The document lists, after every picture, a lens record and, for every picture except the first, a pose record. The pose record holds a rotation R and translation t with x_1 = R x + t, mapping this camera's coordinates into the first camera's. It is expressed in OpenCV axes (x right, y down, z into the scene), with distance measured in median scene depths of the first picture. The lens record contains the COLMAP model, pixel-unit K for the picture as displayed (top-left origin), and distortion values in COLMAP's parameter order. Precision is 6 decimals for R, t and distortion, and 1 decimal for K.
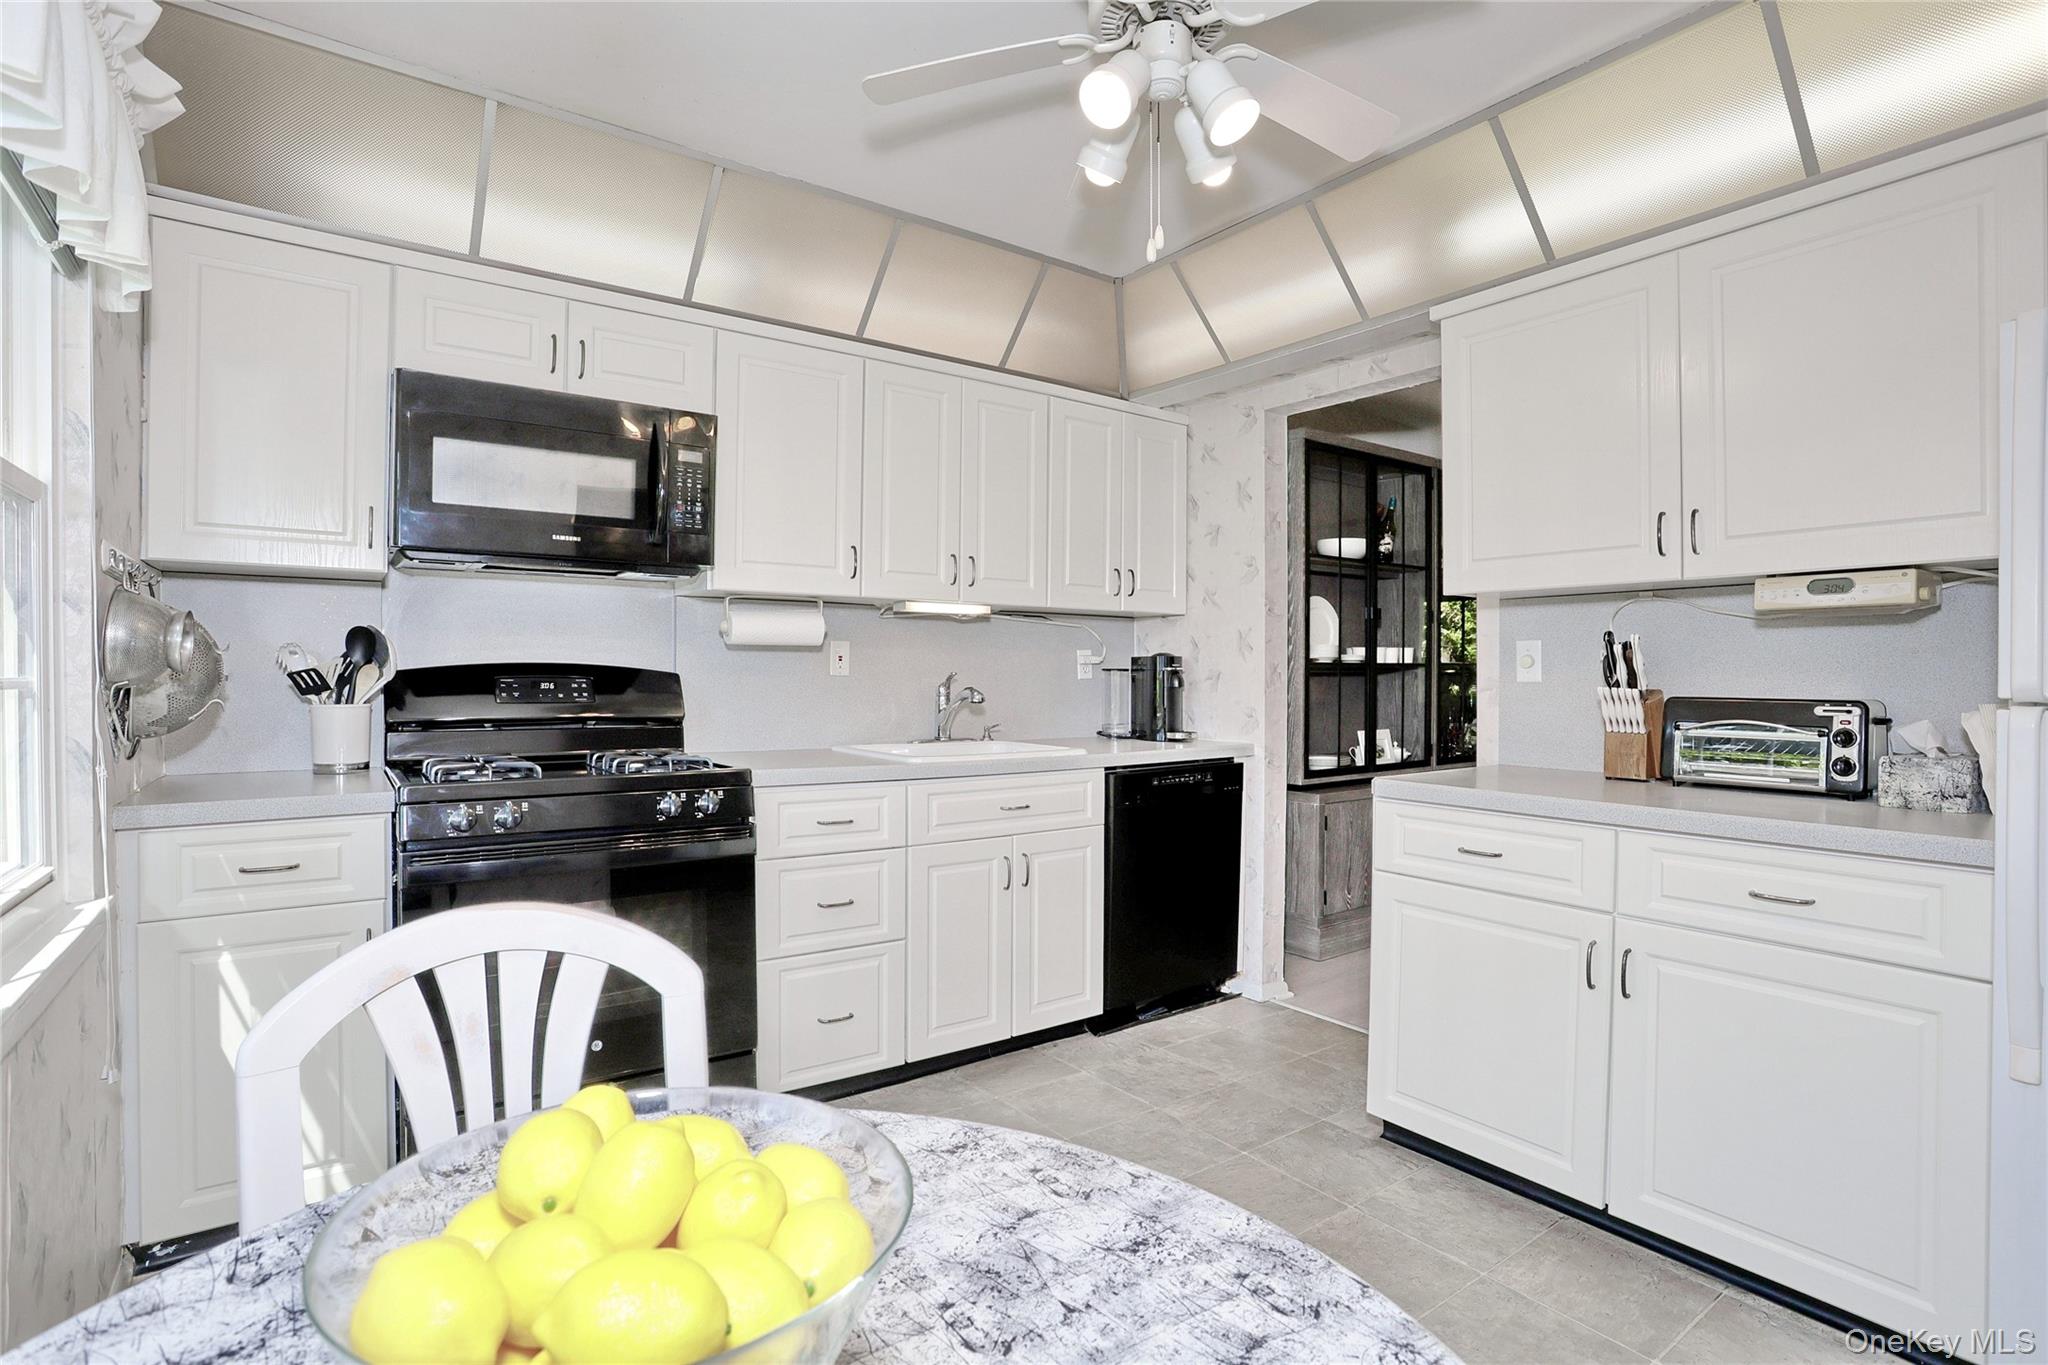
lens RADIAL K [[999.8, 0, 1015.8], [0, 999.8, 674.6], [0, 0, 1]] dist [-0.065217, 0.023974]
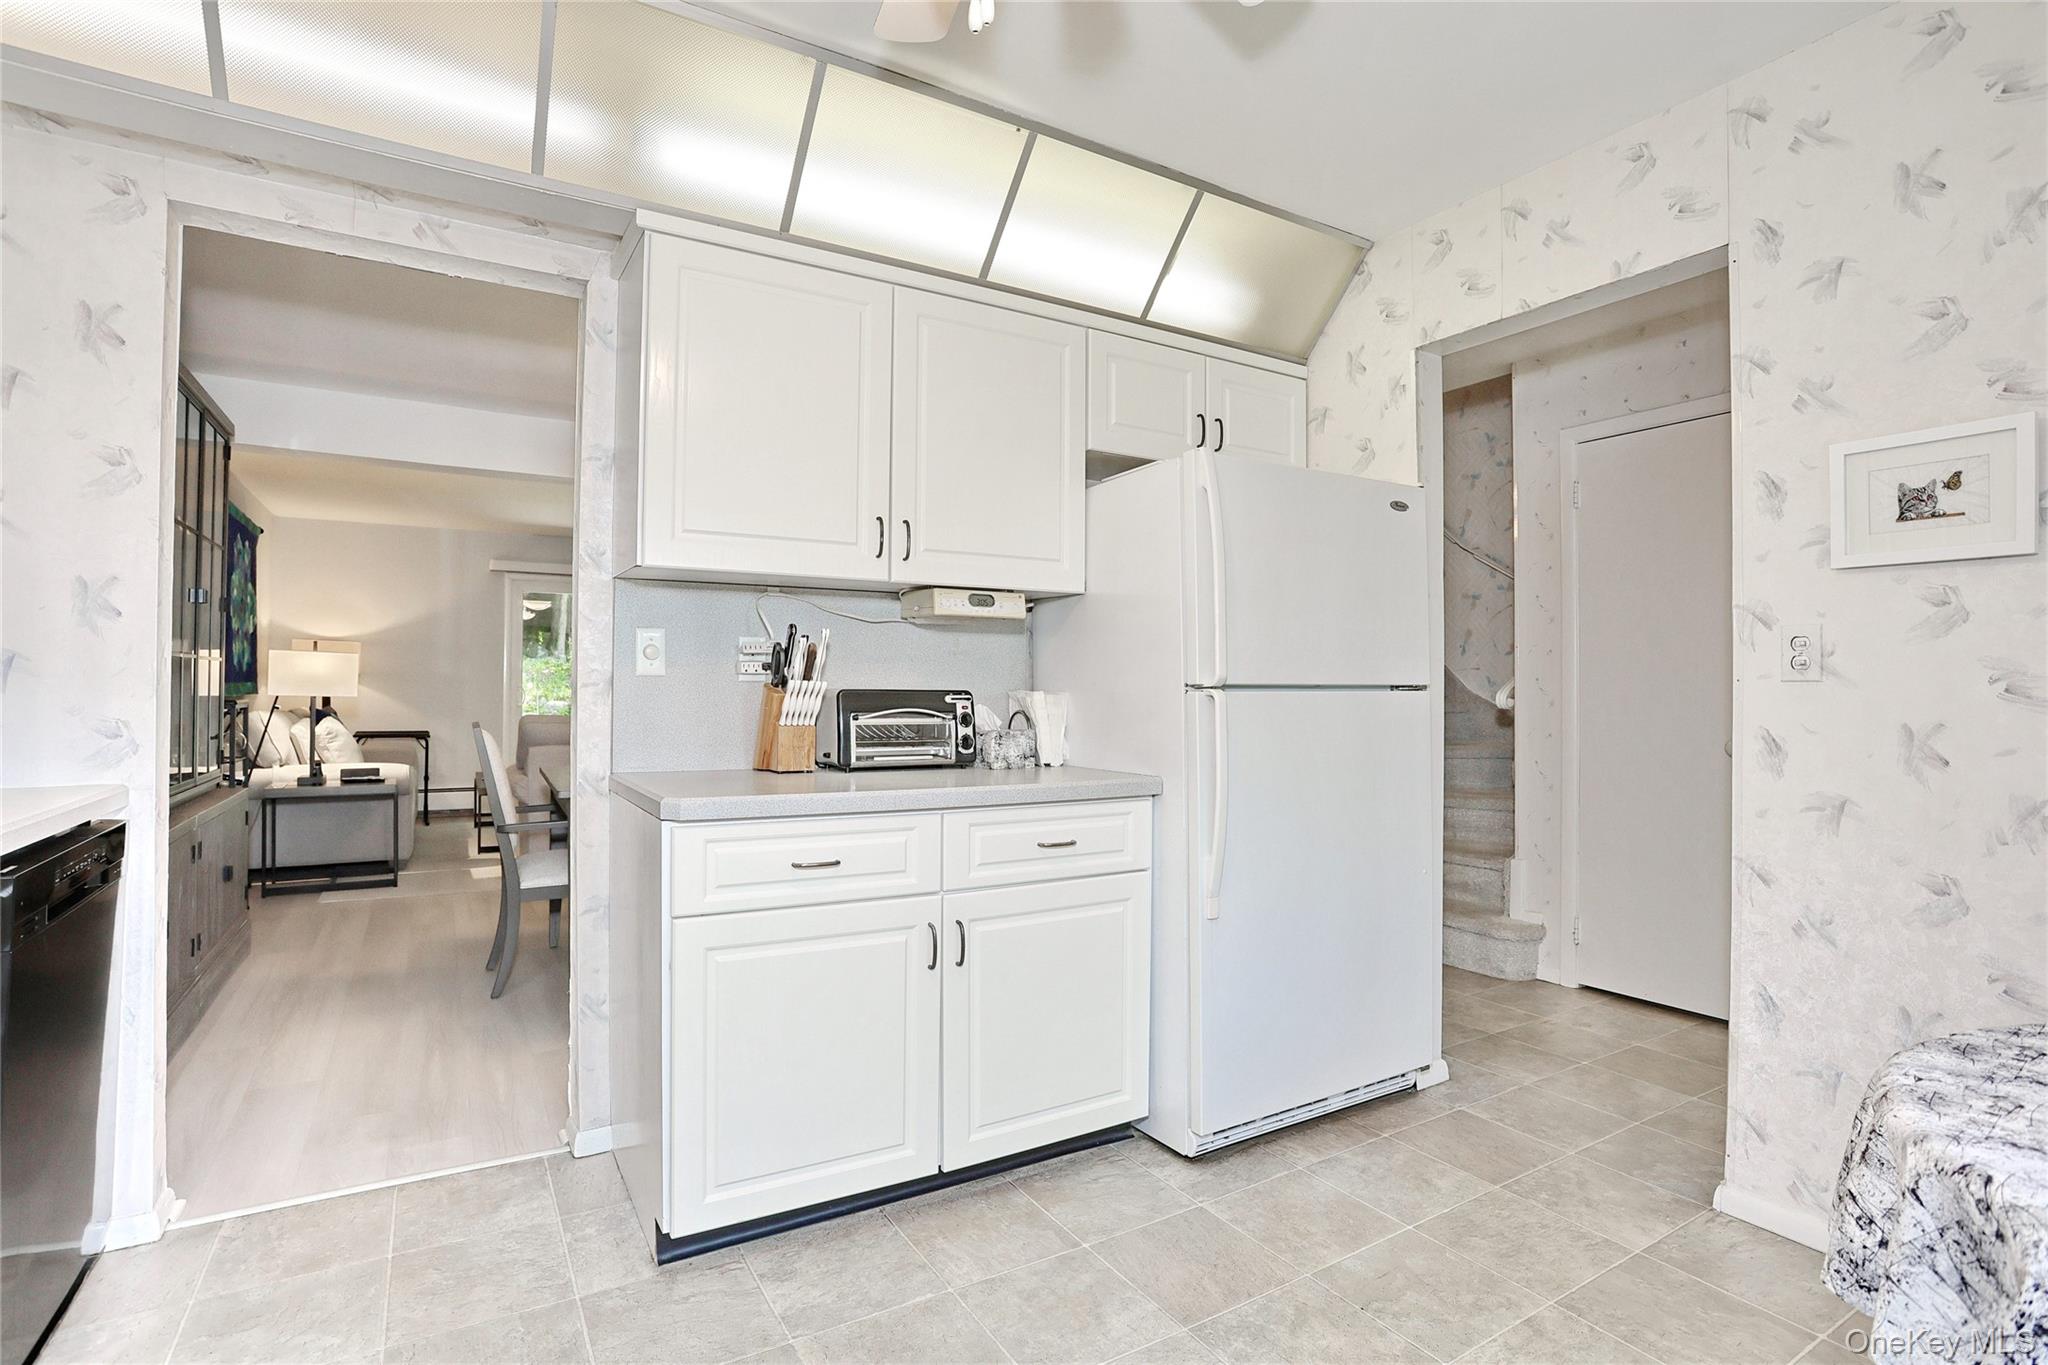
lens RADIAL K [[999.8, 0, 1016.2], [0, 999.8, 680.1], [0, 0, 1]] dist [-0.065217, 0.023974]
pose [[0.079419, 0.004697, 0.996830, -0.451718], [-0.005405, 0.999976, -0.004281, 0.018007], [-0.996827, -0.005048, 0.079443, 0.811512]]
